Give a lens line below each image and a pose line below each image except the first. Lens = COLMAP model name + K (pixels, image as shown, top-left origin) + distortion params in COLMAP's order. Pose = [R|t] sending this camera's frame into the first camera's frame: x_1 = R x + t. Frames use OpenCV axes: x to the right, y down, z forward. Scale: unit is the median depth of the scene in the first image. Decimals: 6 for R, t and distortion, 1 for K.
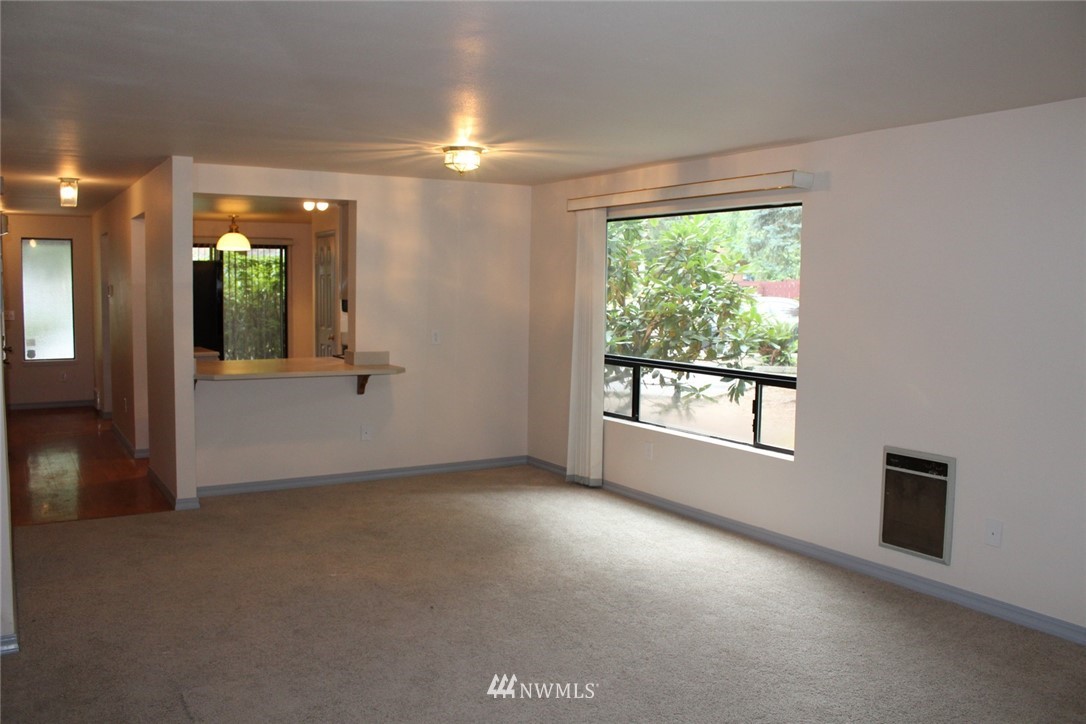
lens RADIAL K [[896.0, 0, 547.5], [0, 896.0, 356.2], [0, 0, 1]] dist [-0.174815, 0.138319]
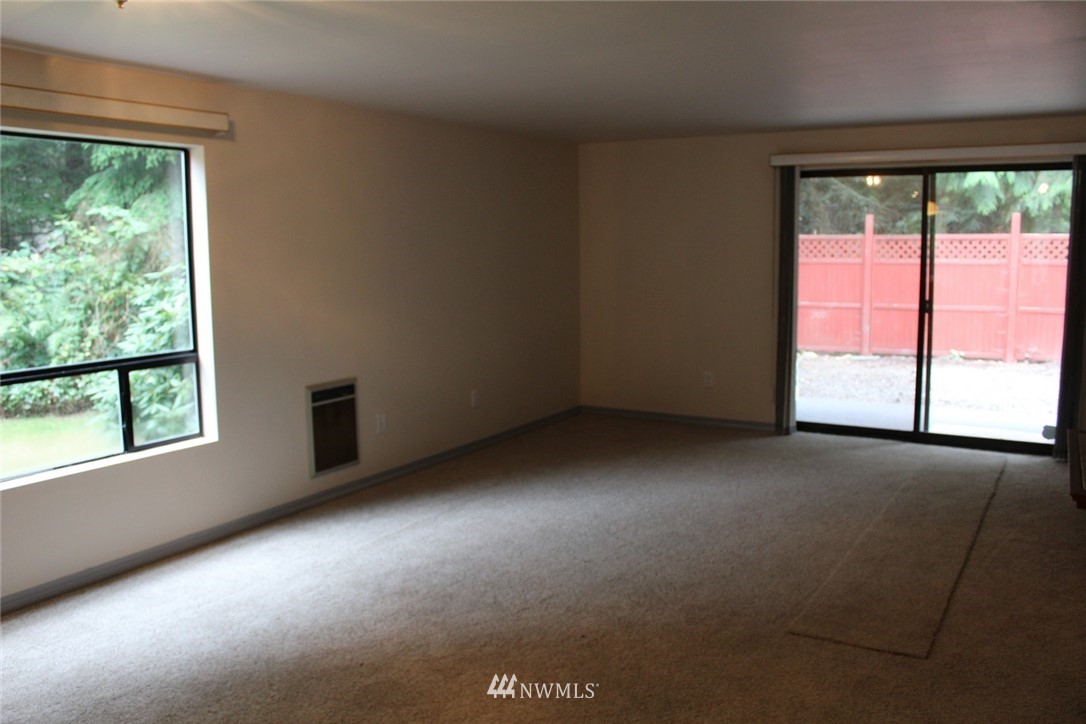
lens RADIAL K [[896.0, 0, 547.5], [0, 896.0, 356.2], [0, 0, 1]] dist [-0.174815, 0.138319]
pose [[-0.443588, -0.120426, 0.888103, -0.732142], [0.076356, 0.982250, 0.171330, -0.103223], [-0.892972, 0.143812, -0.426520, 1.204570]]
